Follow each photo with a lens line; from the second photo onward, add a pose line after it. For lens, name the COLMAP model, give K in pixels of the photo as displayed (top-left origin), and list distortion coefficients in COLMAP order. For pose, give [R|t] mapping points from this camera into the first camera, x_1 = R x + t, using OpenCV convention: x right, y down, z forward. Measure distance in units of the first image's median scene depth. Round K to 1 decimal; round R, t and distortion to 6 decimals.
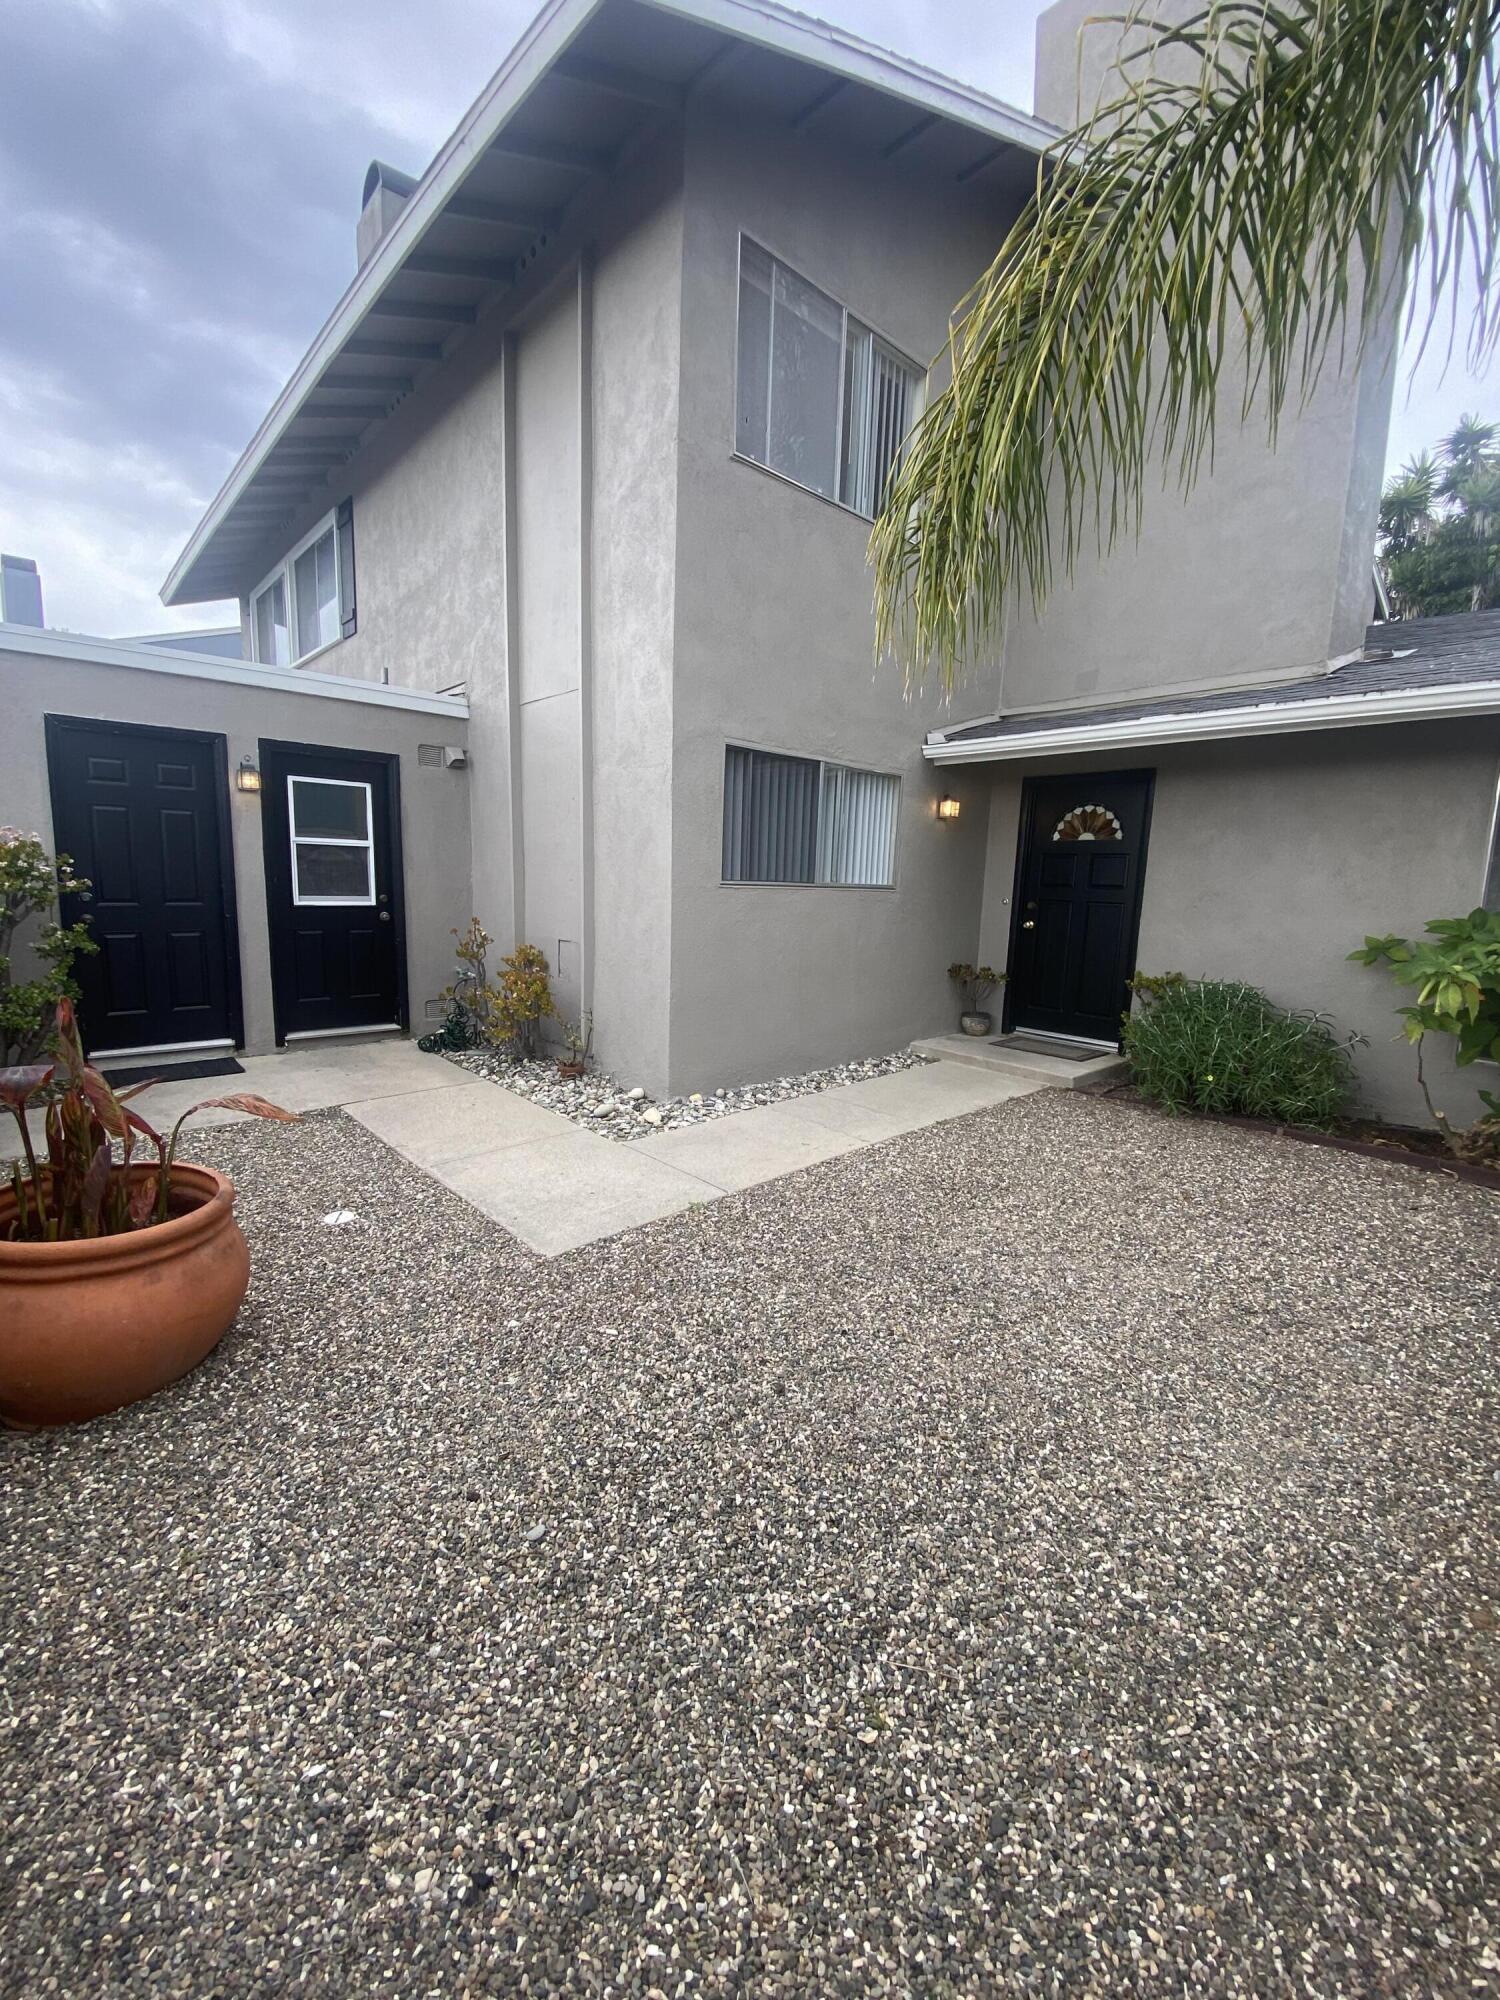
lens RADIAL K [[809.7, 0, 756.6], [0, 809.7, 997.2], [0, 0, 1]] dist [0.022714, -0.021023]
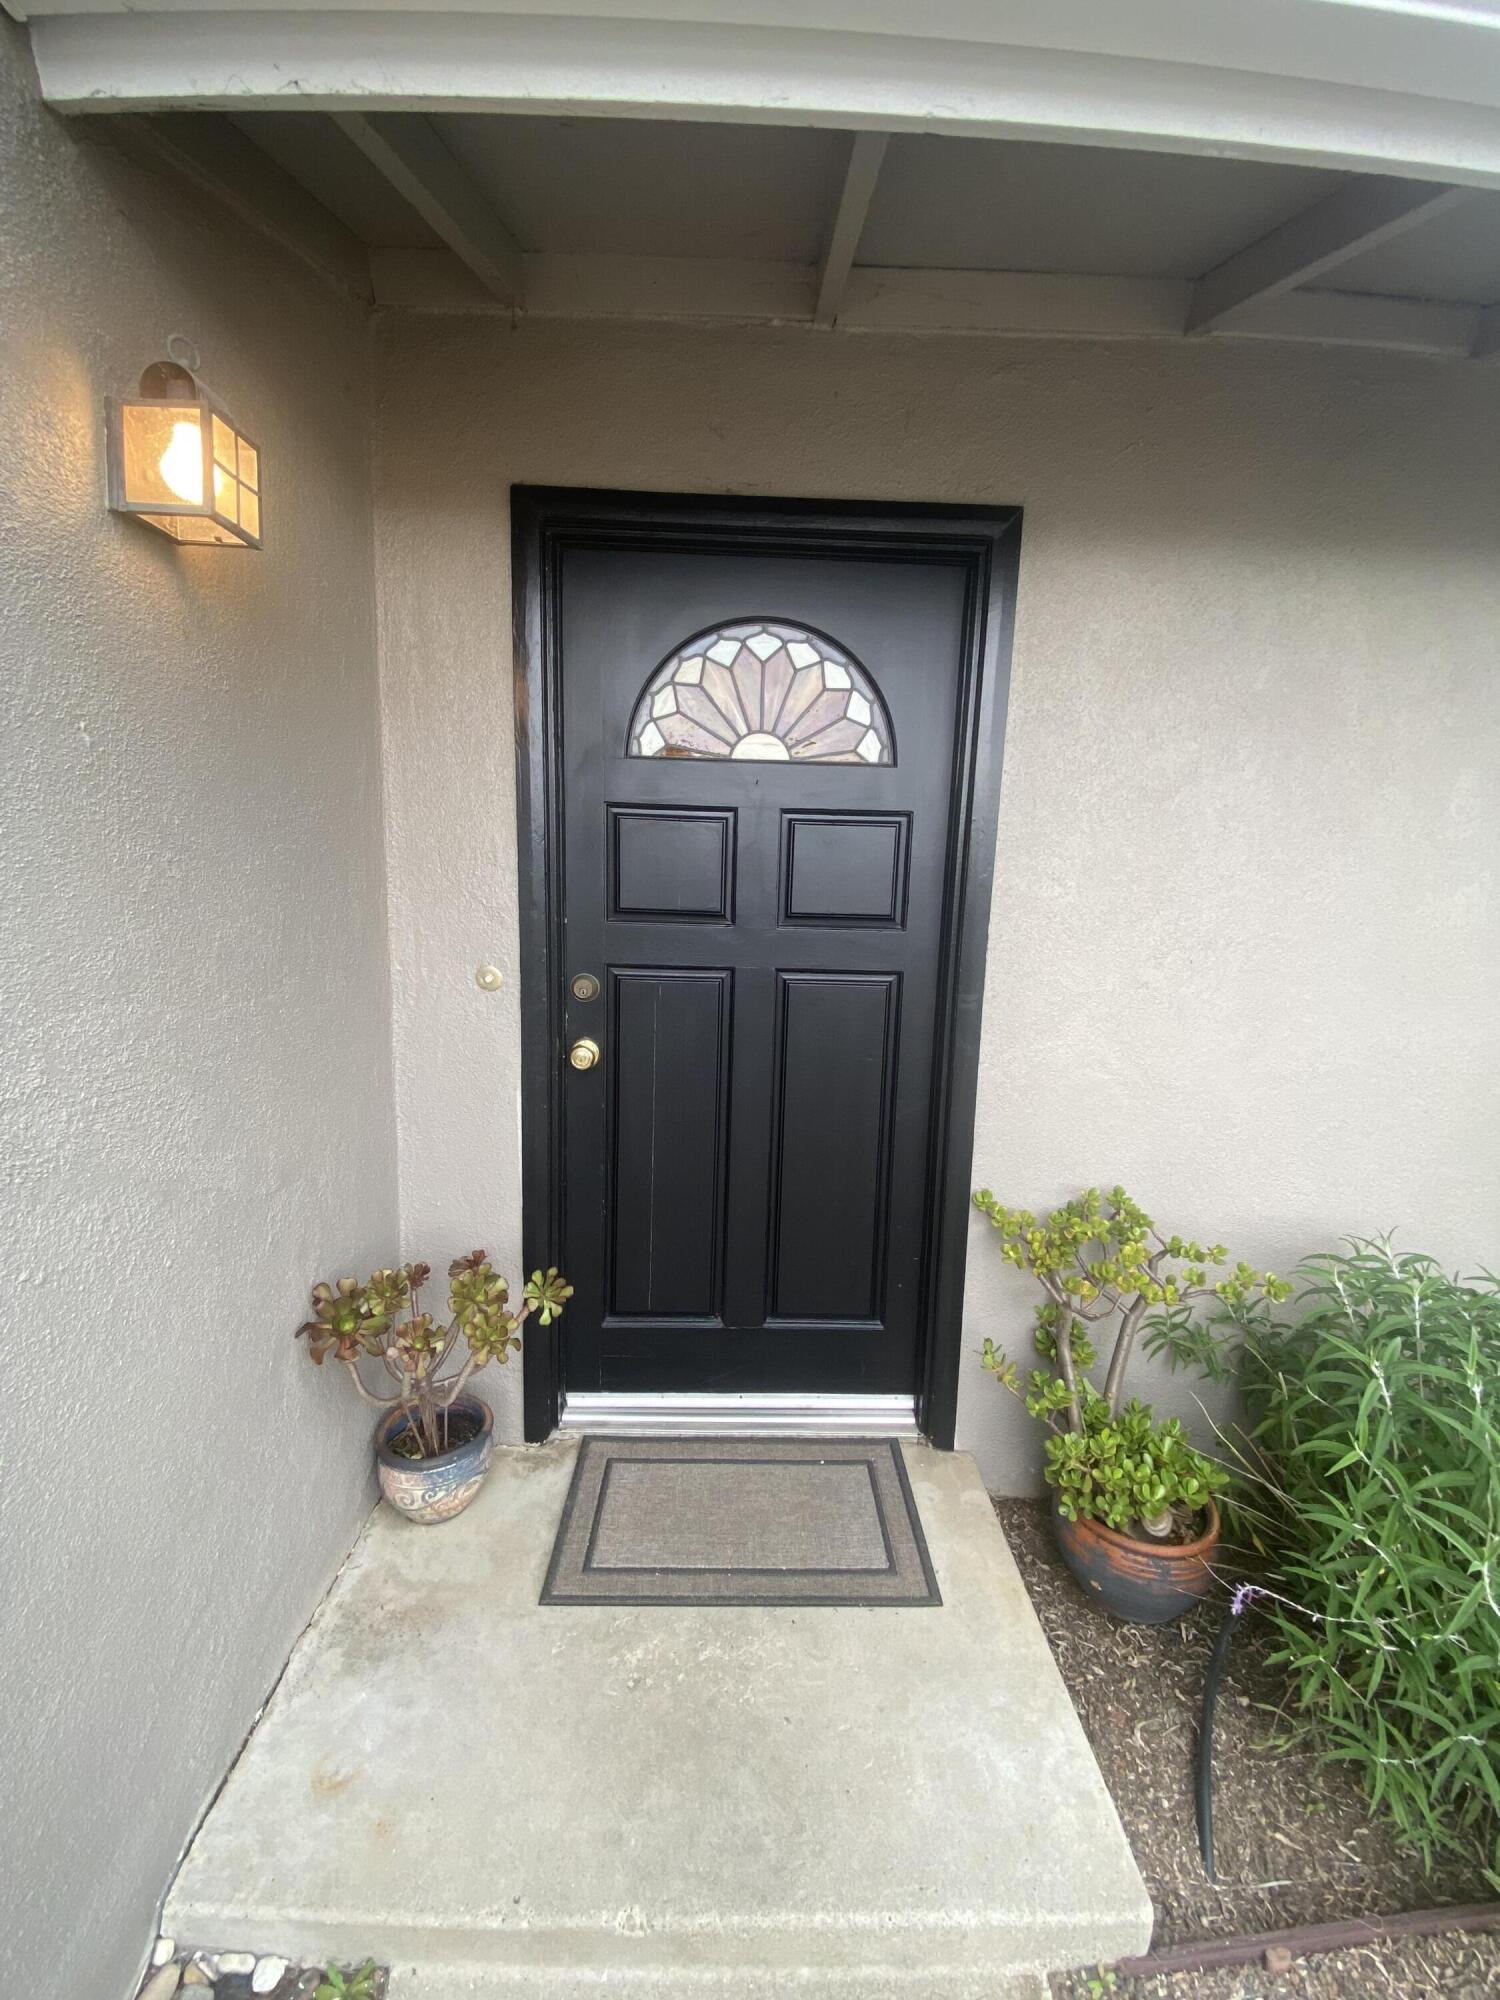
lens RADIAL K [[809.7, 0, 756.6], [0, 809.7, 997.2], [0, 0, 1]] dist [0.022714, -0.021023]
pose [[0.669532, -0.115387, 0.733766, 0.182725], [0.094763, 0.993057, 0.069694, -0.129521], [-0.736714, 0.022872, 0.675818, 0.811119]]
